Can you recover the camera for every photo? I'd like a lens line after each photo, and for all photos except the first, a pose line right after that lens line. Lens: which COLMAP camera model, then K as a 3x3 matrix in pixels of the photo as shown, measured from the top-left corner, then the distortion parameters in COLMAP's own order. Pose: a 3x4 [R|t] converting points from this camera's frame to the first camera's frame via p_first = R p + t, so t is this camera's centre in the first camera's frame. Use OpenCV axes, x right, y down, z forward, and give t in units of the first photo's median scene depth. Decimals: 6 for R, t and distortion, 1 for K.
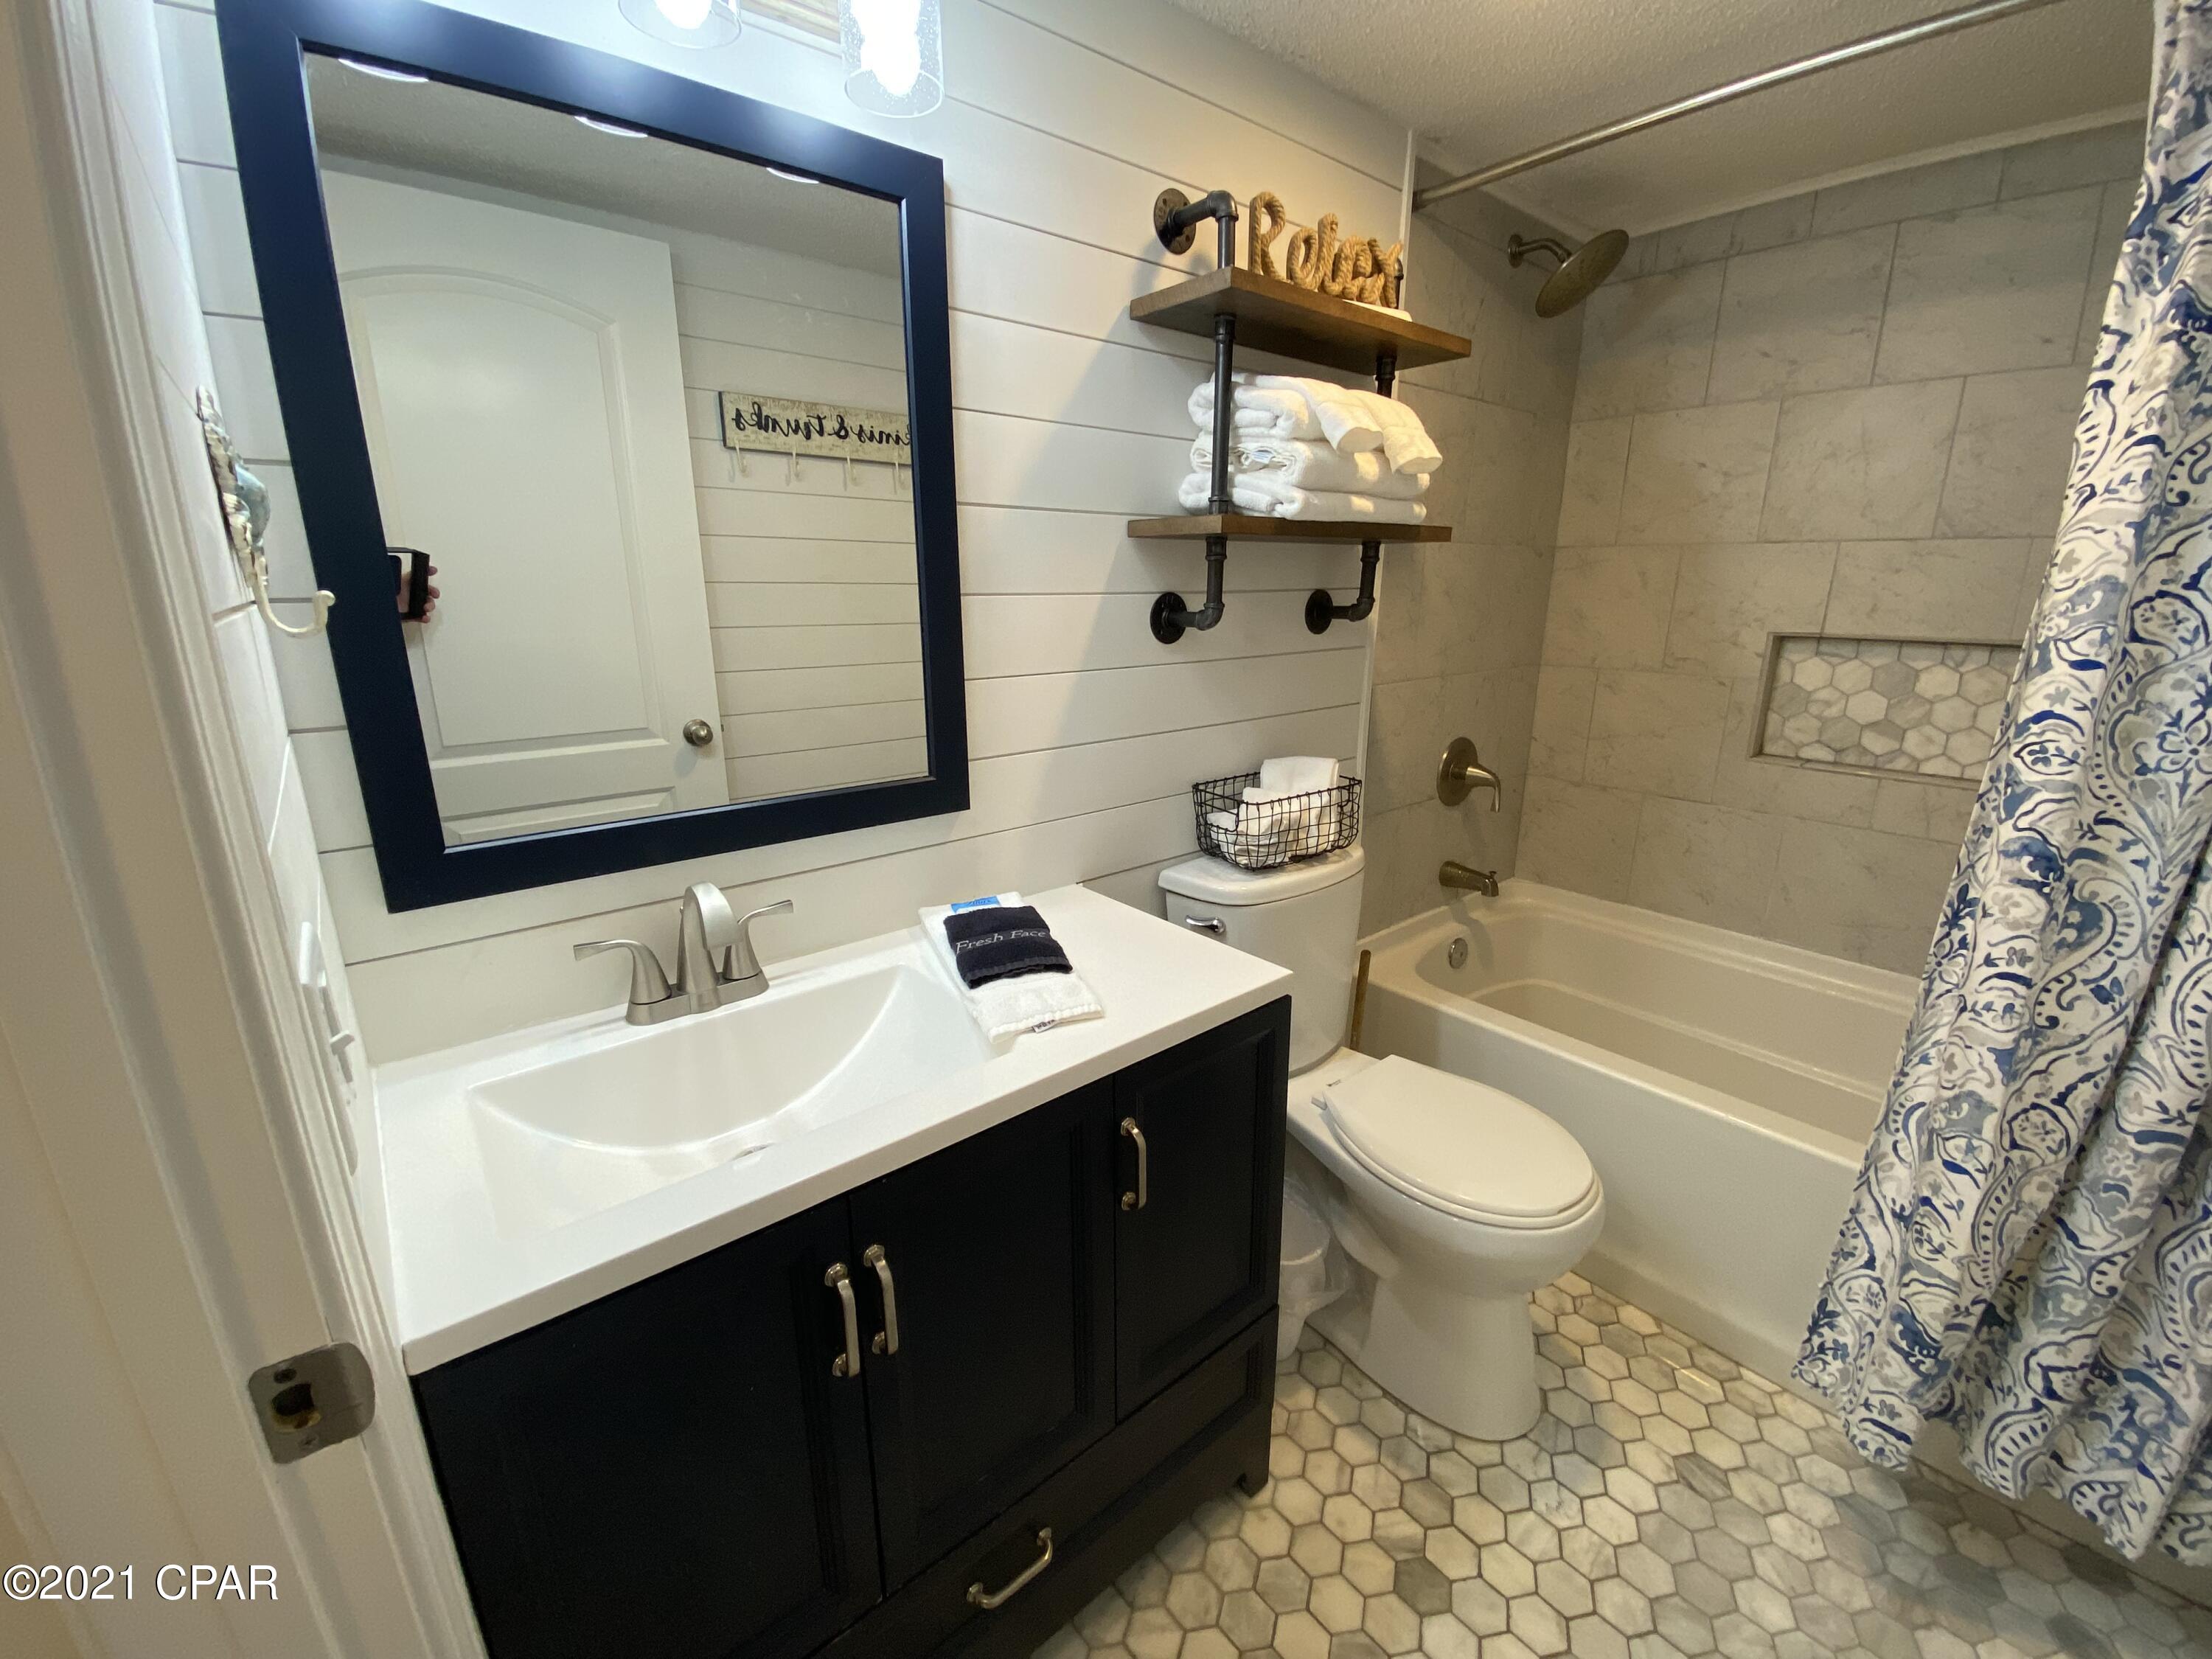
lens RADIAL K [[905.1, 0, 1098.4], [0, 905.1, 830.4], [0, 0, 1]] dist [0.015557, -0.017992]
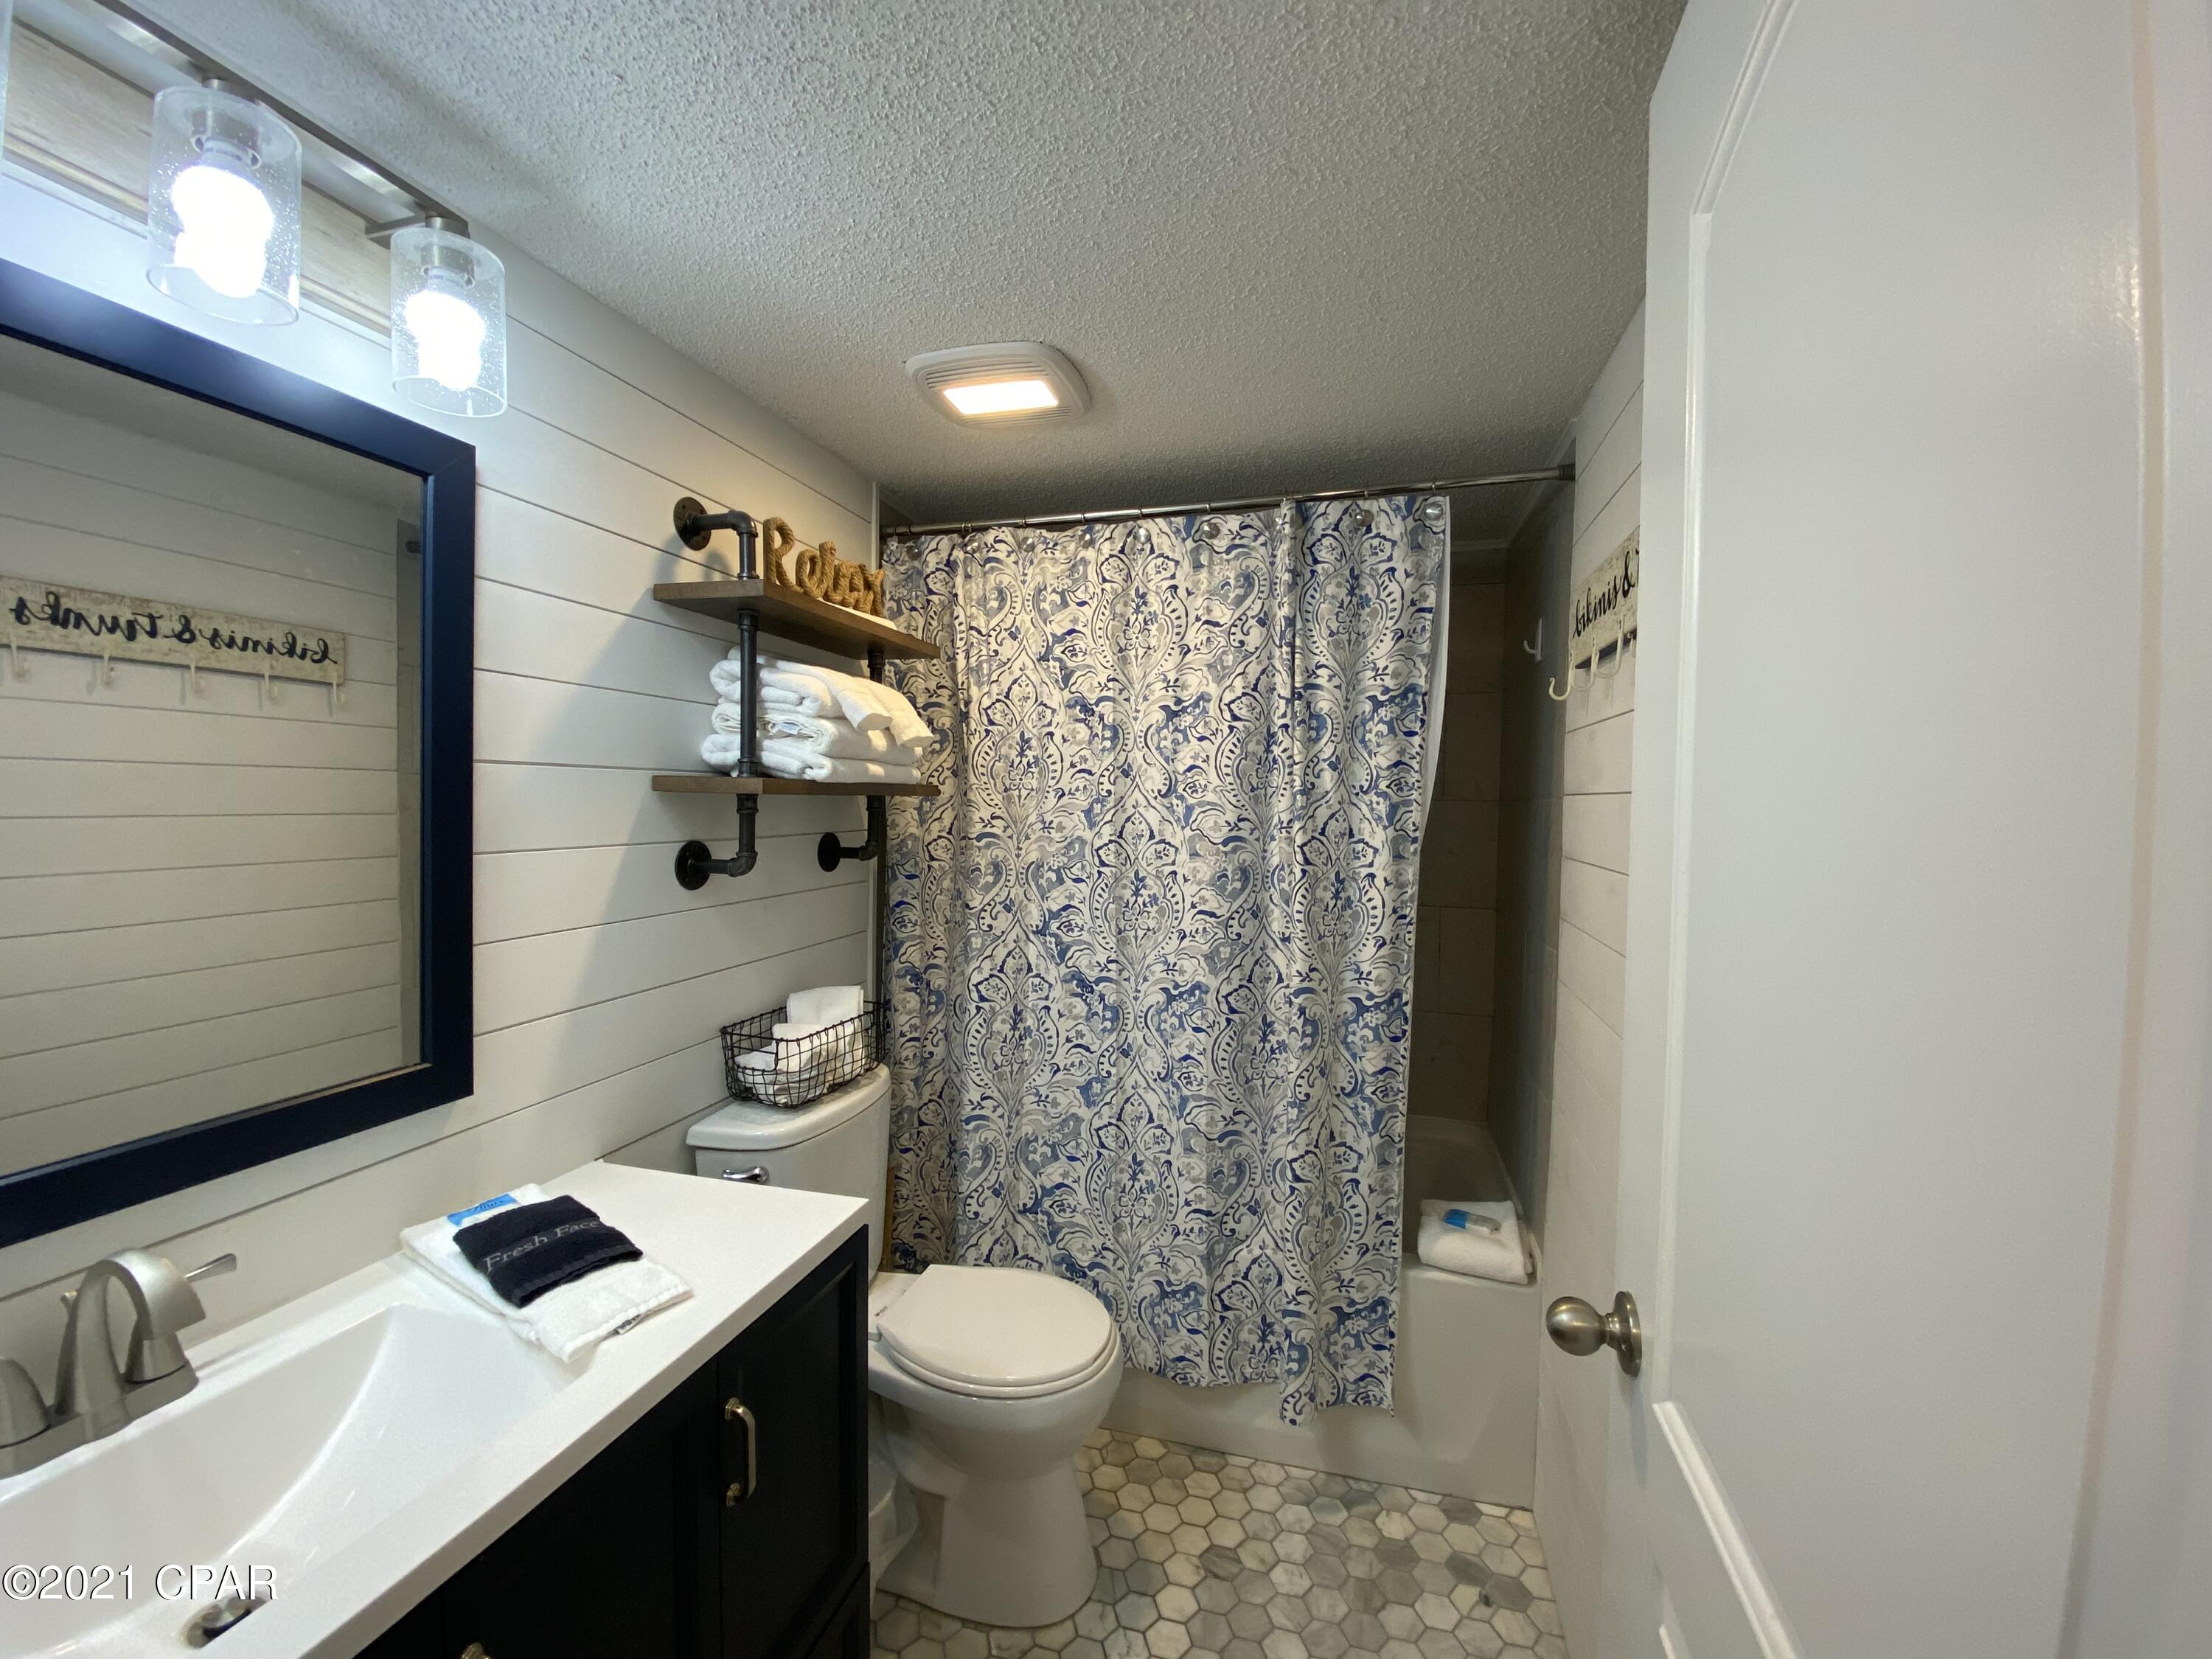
lens RADIAL K [[905.1, 0, 1122.5], [0, 905.1, 824.8], [0, 0, 1]] dist [0.015557, -0.017992]
pose [[0.809918, -0.002518, 0.586538, -0.140858], [0.138062, 0.972712, -0.186466, -0.026394], [-0.570063, 0.232001, 0.788165, -0.096023]]
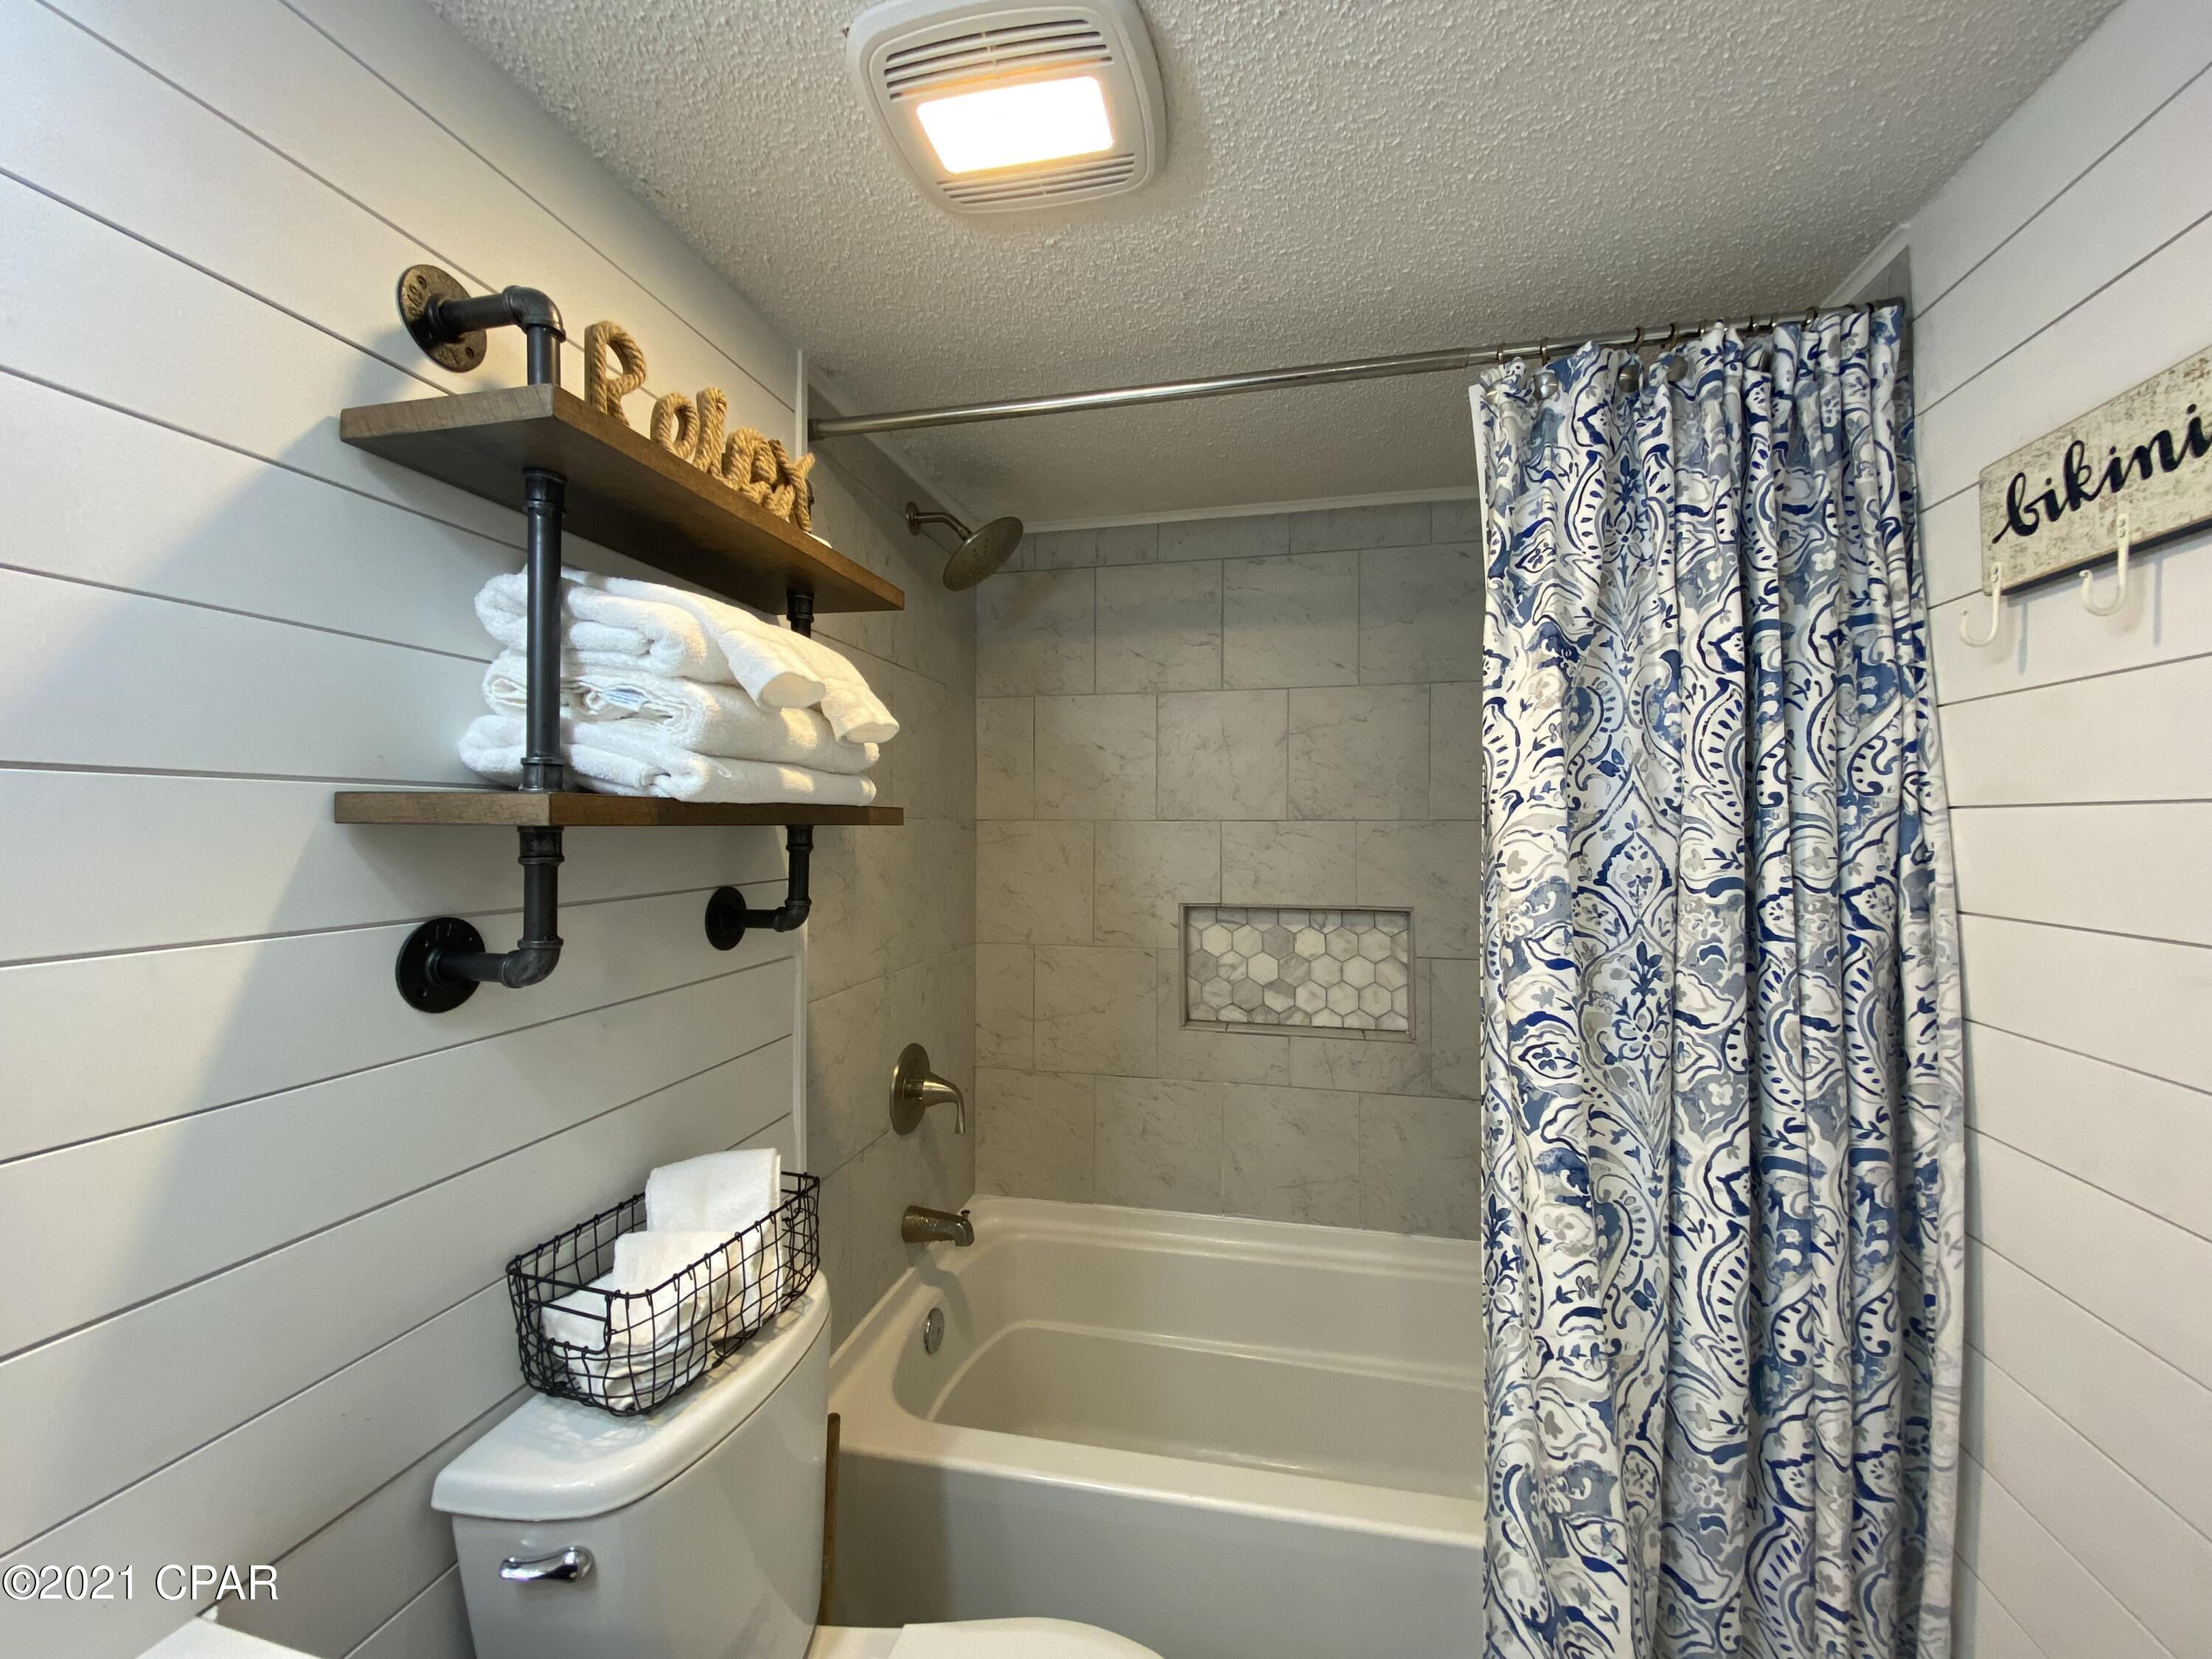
lens RADIAL K [[905.1, 0, 1115.2], [0, 905.1, 825.5], [0, 0, 1]] dist [0.015557, -0.017992]
pose [[0.781609, 0.004023, 0.623756, 0.058659], [0.163042, 0.963898, -0.210520, -0.150519], [-0.602084, 0.266243, 0.752735, 0.368795]]
